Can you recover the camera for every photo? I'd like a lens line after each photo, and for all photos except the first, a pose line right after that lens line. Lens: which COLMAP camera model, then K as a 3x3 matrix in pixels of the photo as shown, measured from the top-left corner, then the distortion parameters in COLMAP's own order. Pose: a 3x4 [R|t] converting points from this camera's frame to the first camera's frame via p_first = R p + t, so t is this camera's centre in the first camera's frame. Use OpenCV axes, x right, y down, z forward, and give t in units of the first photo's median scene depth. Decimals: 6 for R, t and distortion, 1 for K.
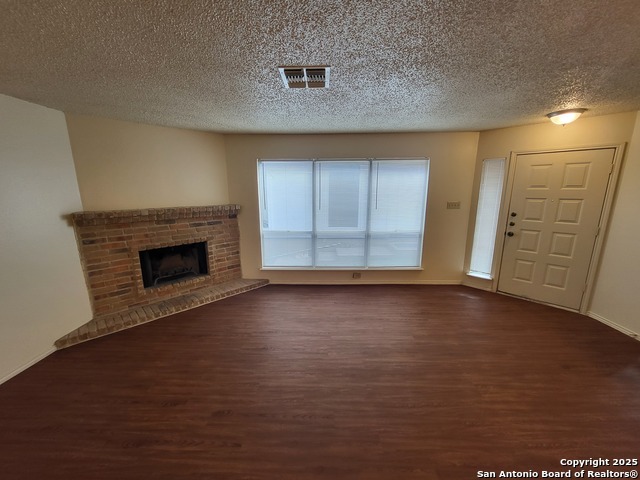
lens RADIAL K [[250.2, 0, 318.0], [0, 250.2, 239.3], [0, 0, 1]] dist [-0.001173, -0.000030]
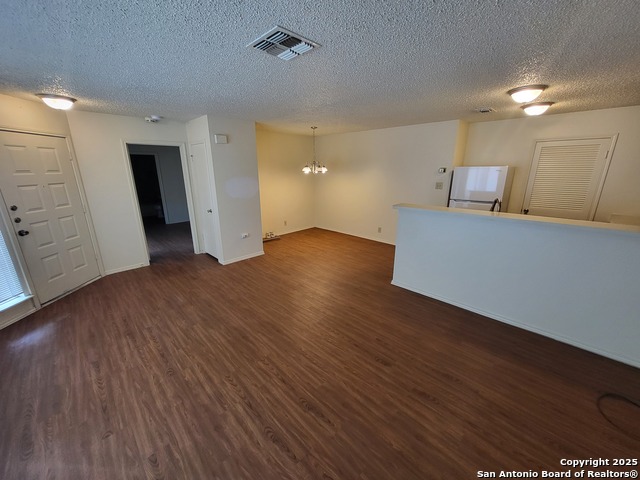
lens RADIAL K [[250.2, 0, 315.2], [0, 250.2, 238.5], [0, 0, 1]] dist [-0.001173, -0.000030]
pose [[-0.718997, -0.179167, 0.671522, -0.436845], [0.150608, 0.903078, 0.402204, -0.187390], [-0.678499, 0.390320, -0.622326, 0.894196]]
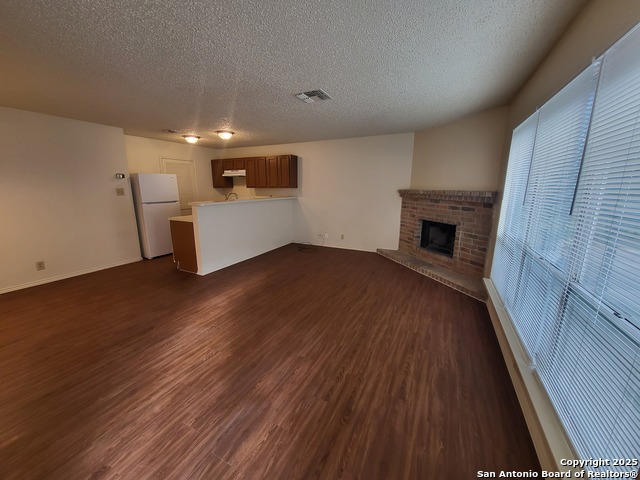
lens RADIAL K [[250.2, 0, 315.7], [0, 250.2, 239.1], [0, 0, 1]] dist [-0.001173, -0.000030]
pose [[-0.437035, 0.188407, -0.879490, 0.747480], [-0.183260, 0.938651, 0.292146, -0.139347], [0.880577, 0.288853, -0.375695, 0.945039]]
